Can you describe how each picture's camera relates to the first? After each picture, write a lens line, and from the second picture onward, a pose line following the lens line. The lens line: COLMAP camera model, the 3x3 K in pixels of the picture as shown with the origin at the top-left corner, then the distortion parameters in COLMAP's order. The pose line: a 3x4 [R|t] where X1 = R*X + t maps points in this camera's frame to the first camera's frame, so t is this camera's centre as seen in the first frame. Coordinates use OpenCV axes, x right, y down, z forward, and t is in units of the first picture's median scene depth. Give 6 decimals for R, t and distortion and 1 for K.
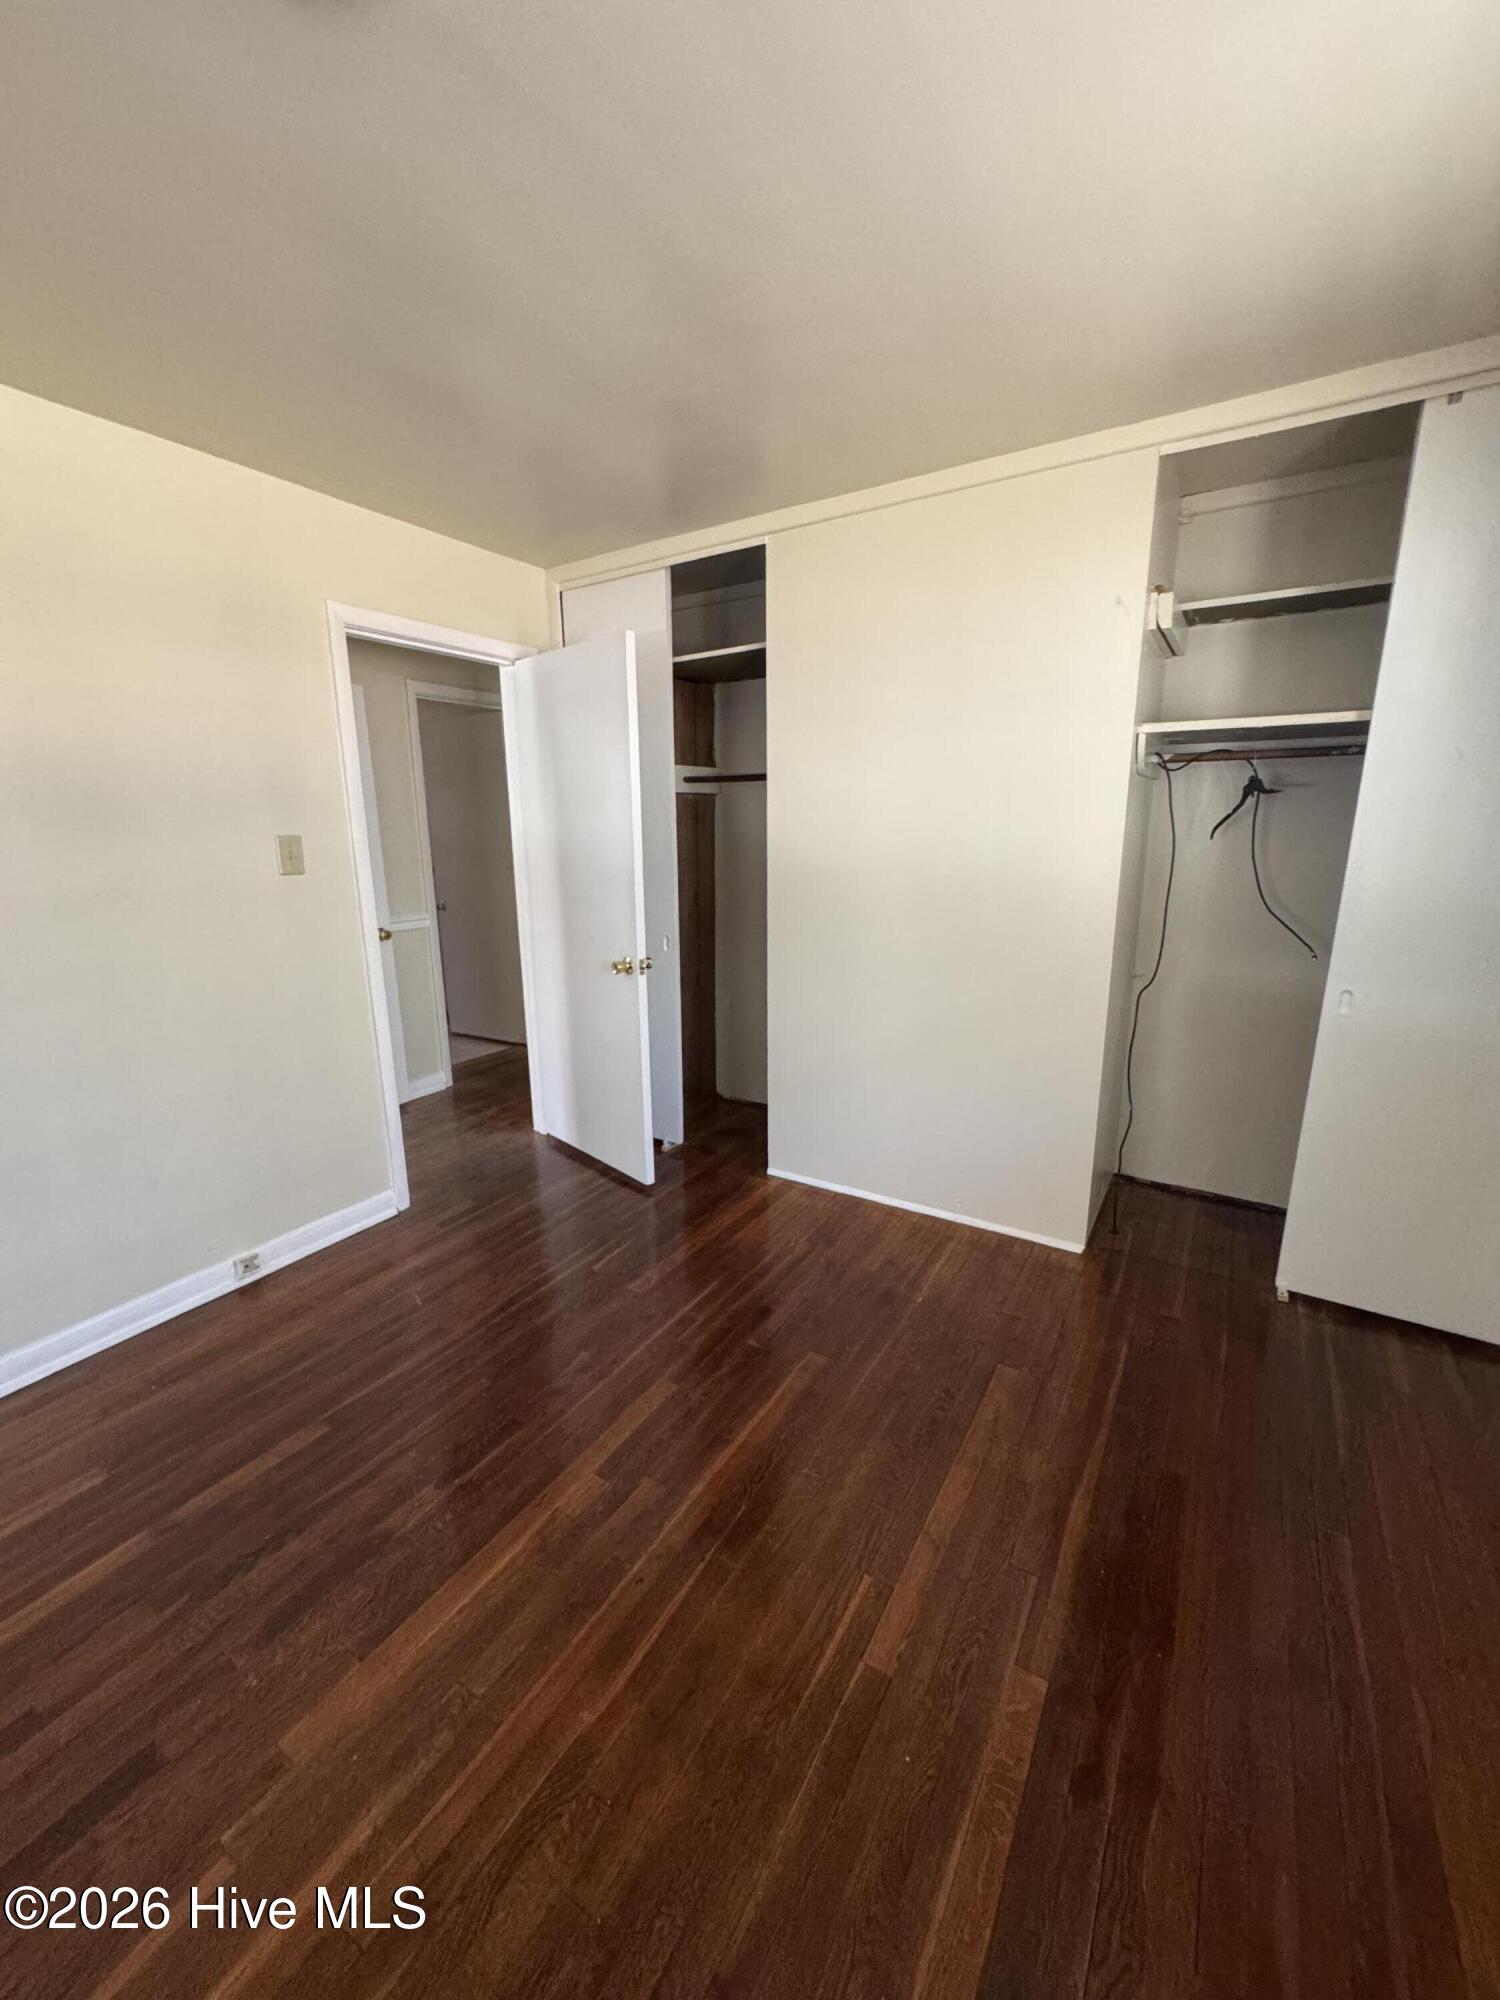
lens RADIAL K [[799.9, 0, 741.6], [0, 799.9, 996.6], [0, 0, 1]] dist [-0.001323, 0.000248]
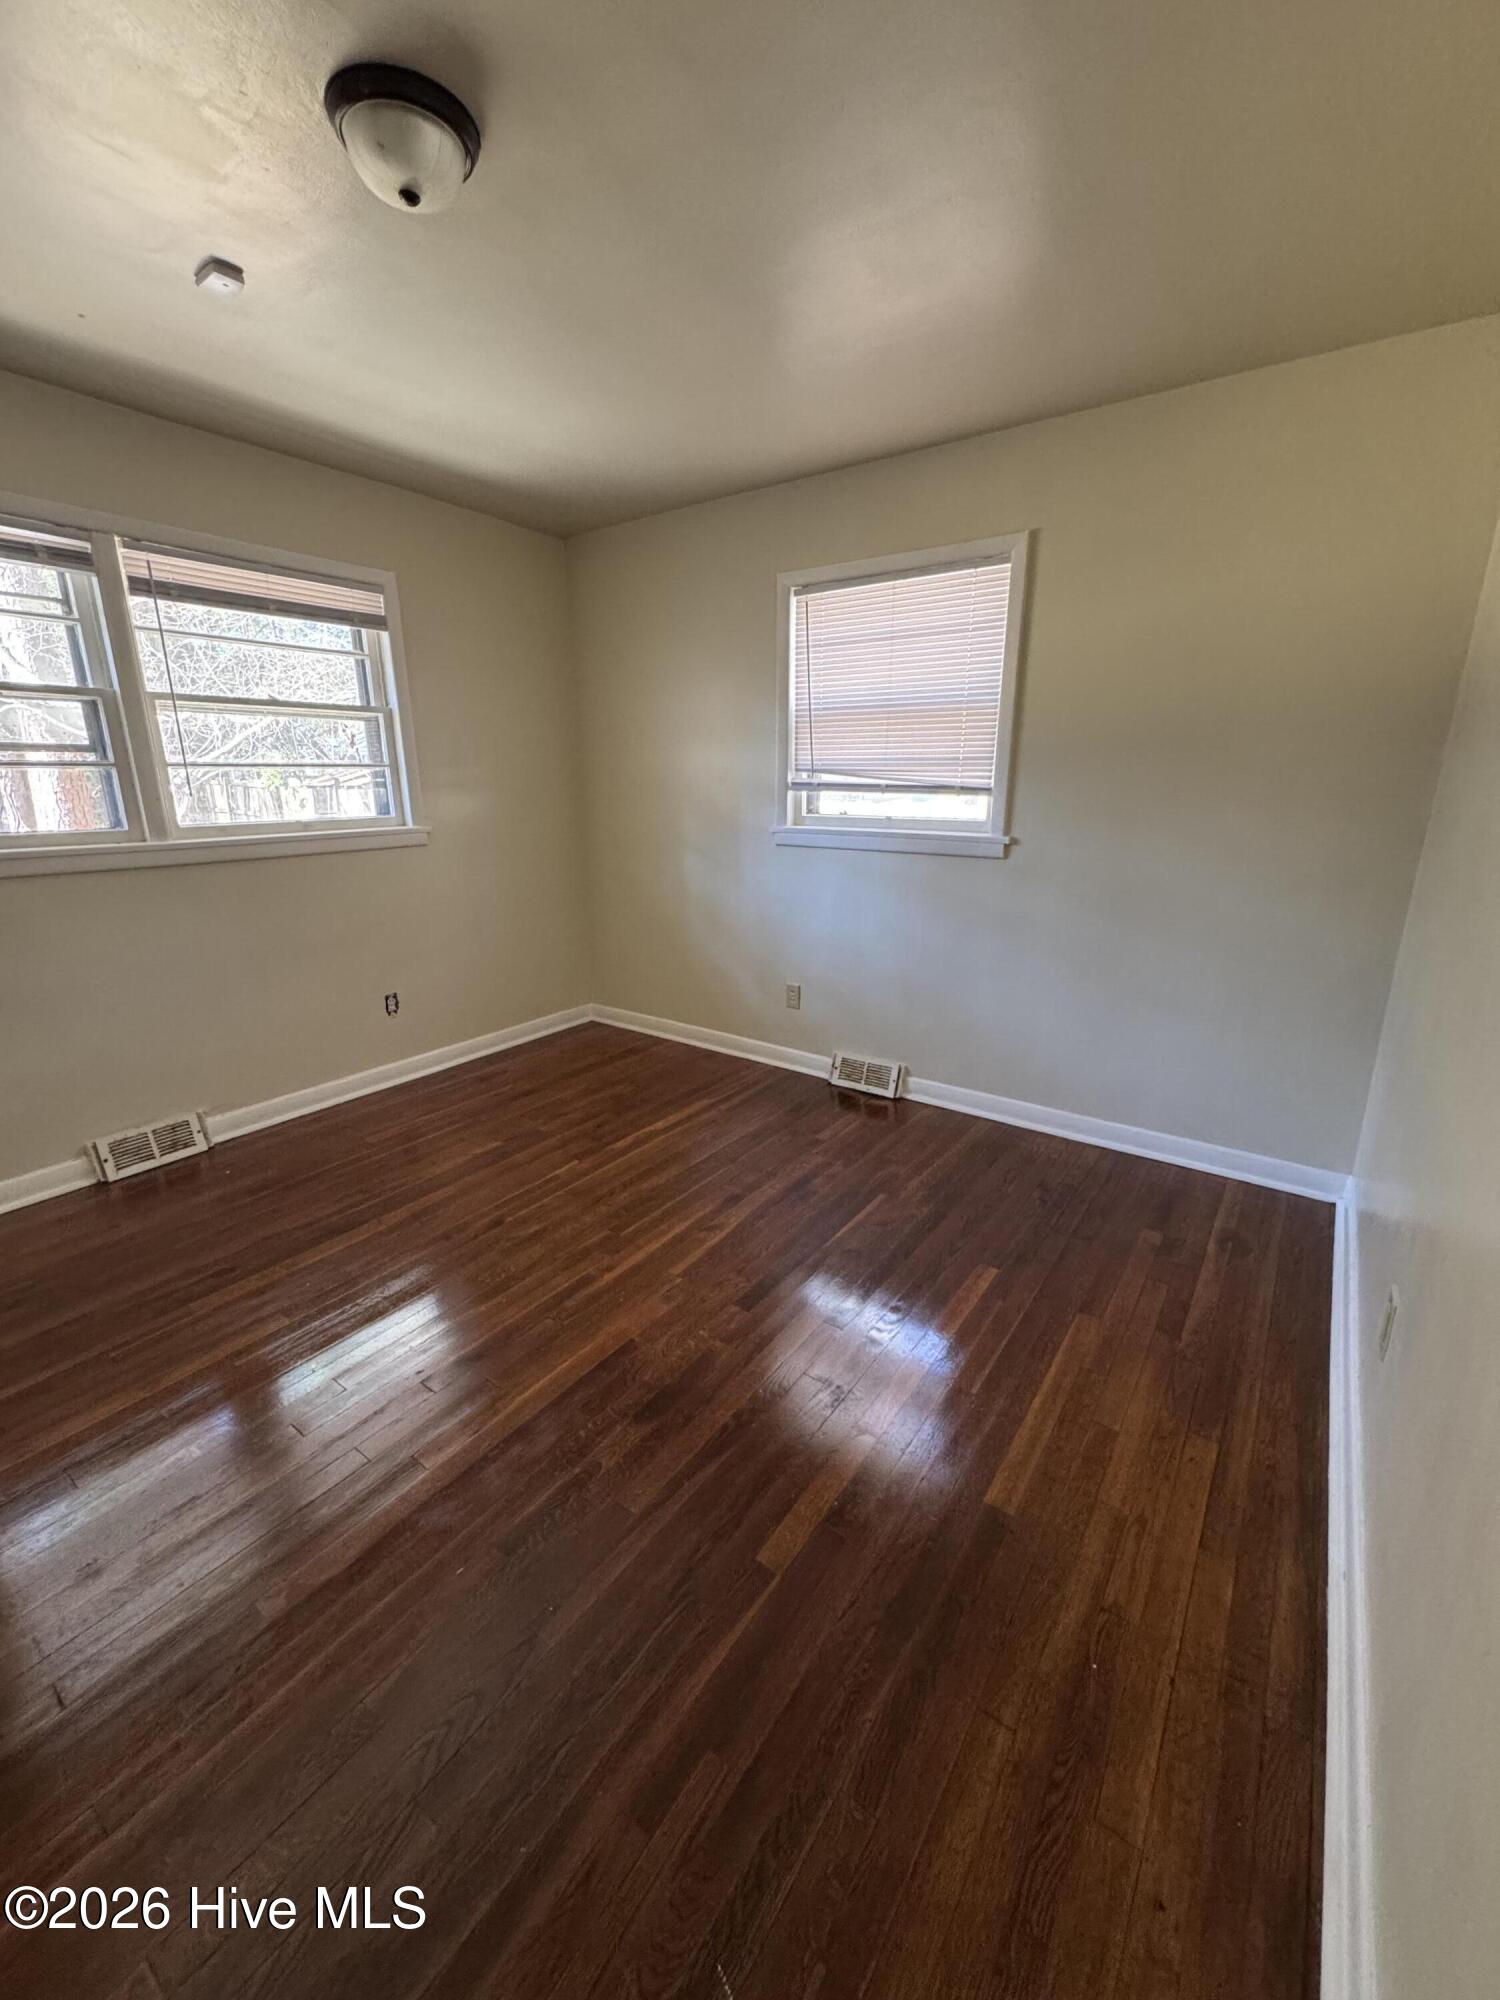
lens RADIAL K [[799.9, 0, 754.8], [0, 799.9, 1002.0], [0, 0, 1]] dist [-0.001323, 0.000248]
pose [[-0.998378, -0.004147, 0.056775, -0.505948], [0.023510, 0.878270, 0.477586, -0.237530], [-0.051844, 0.478146, -0.876749, 1.276890]]
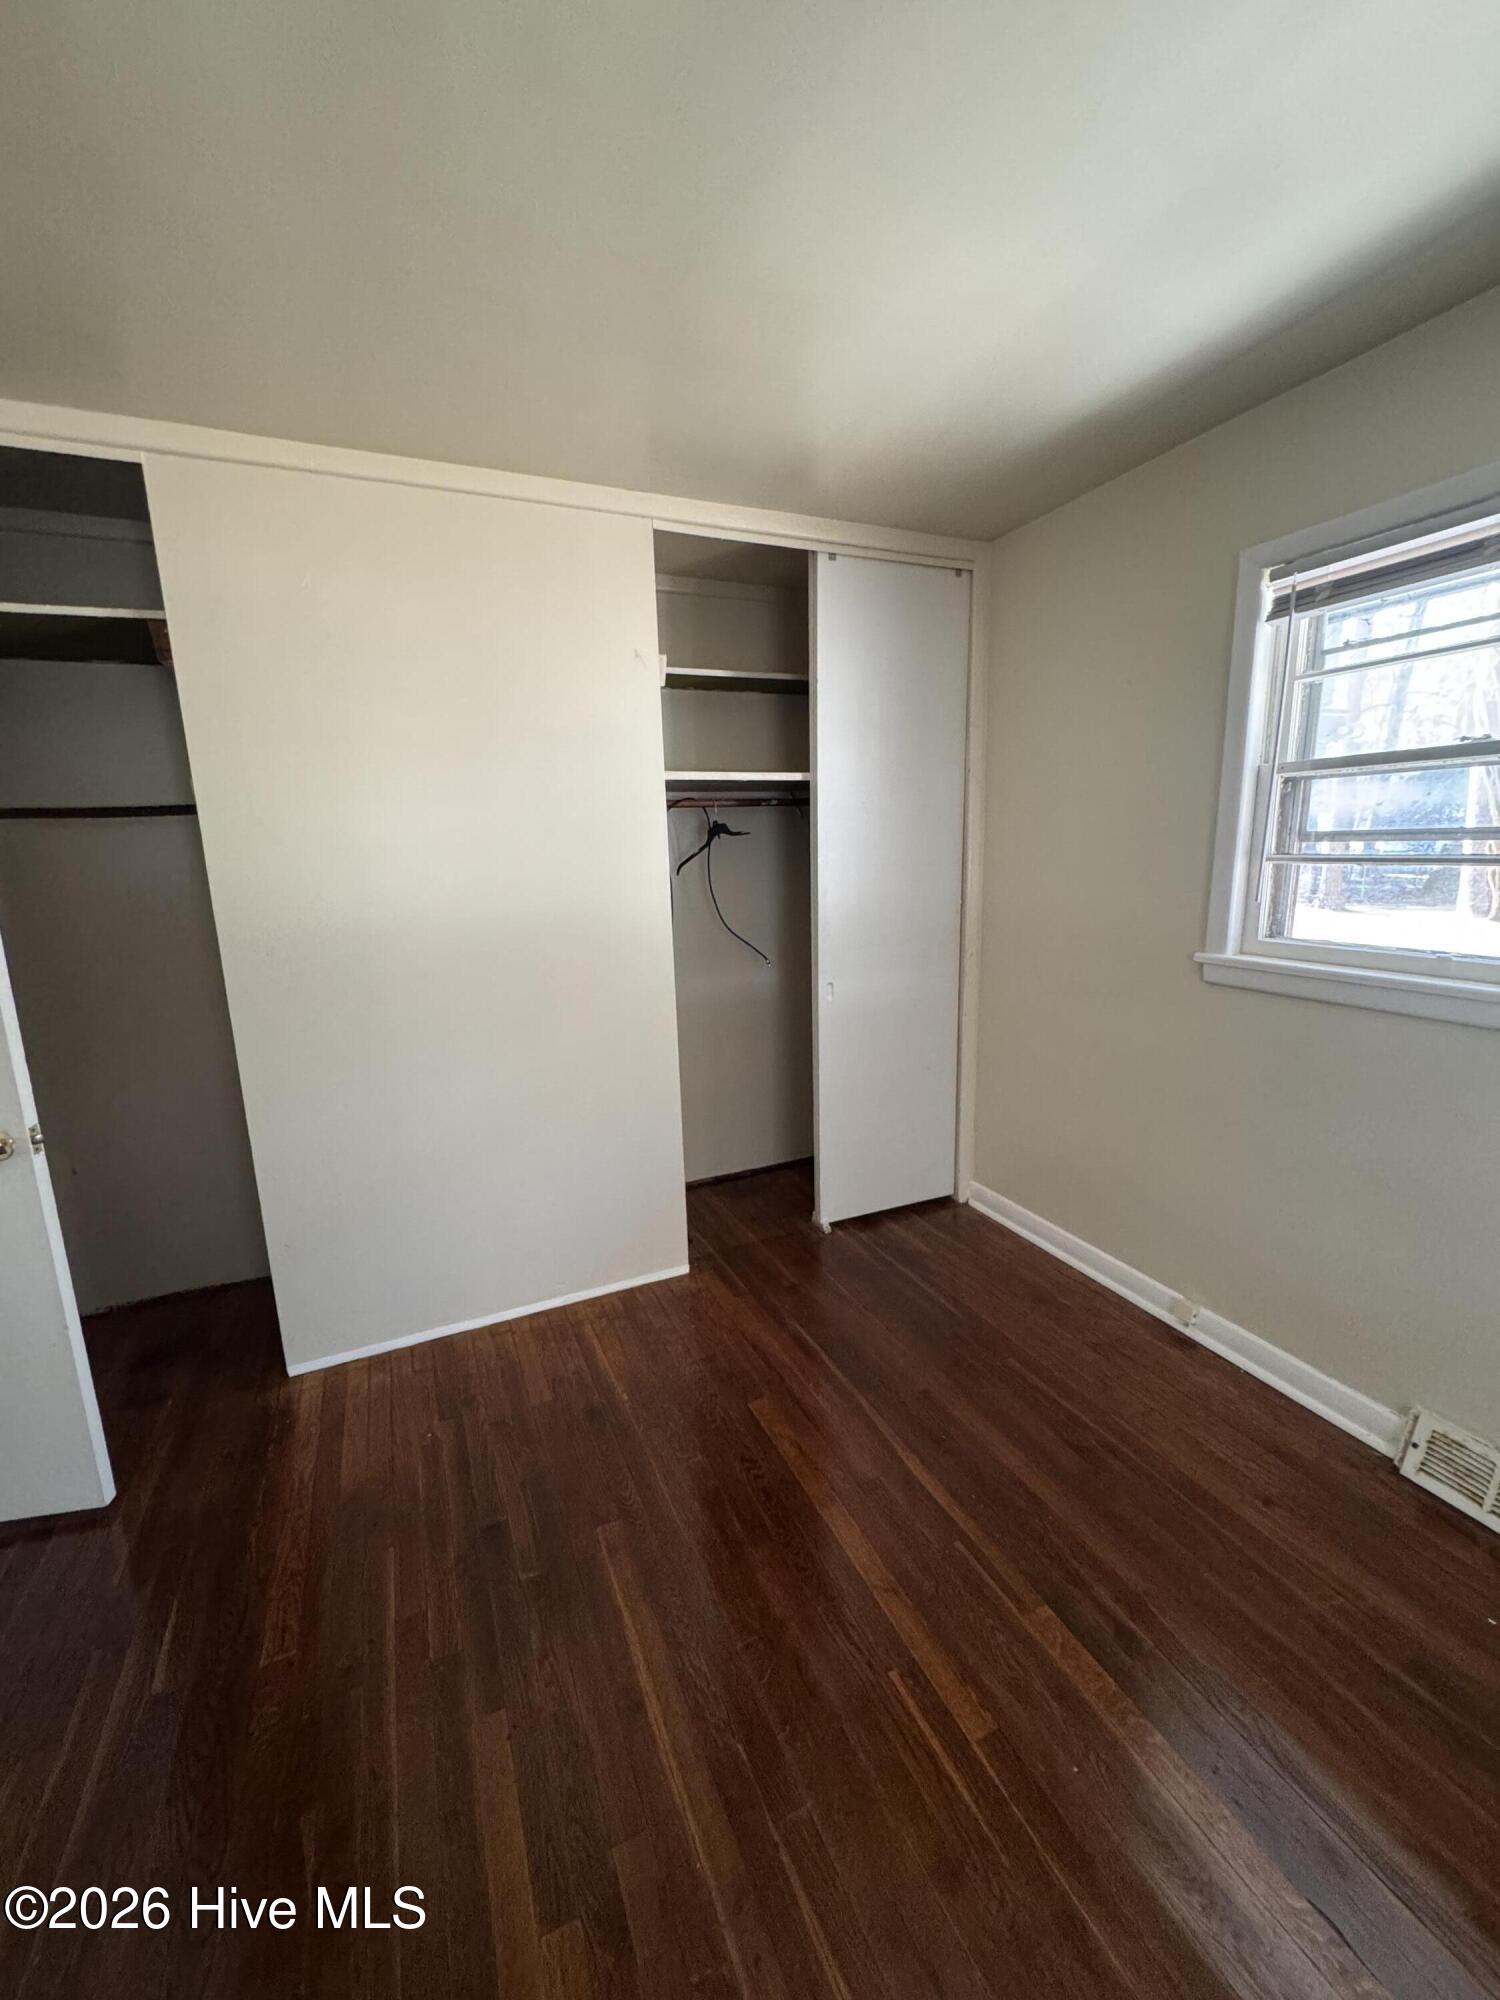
lens RADIAL K [[799.9, 0, 749.4], [0, 799.9, 999.4], [0, 0, 1]] dist [-0.001323, 0.000248]
pose [[0.552919, -0.166016, 0.816529, -0.400578], [0.207703, 0.976478, 0.057889, -0.086415], [-0.806933, 0.137587, 0.574395, 0.357954]]
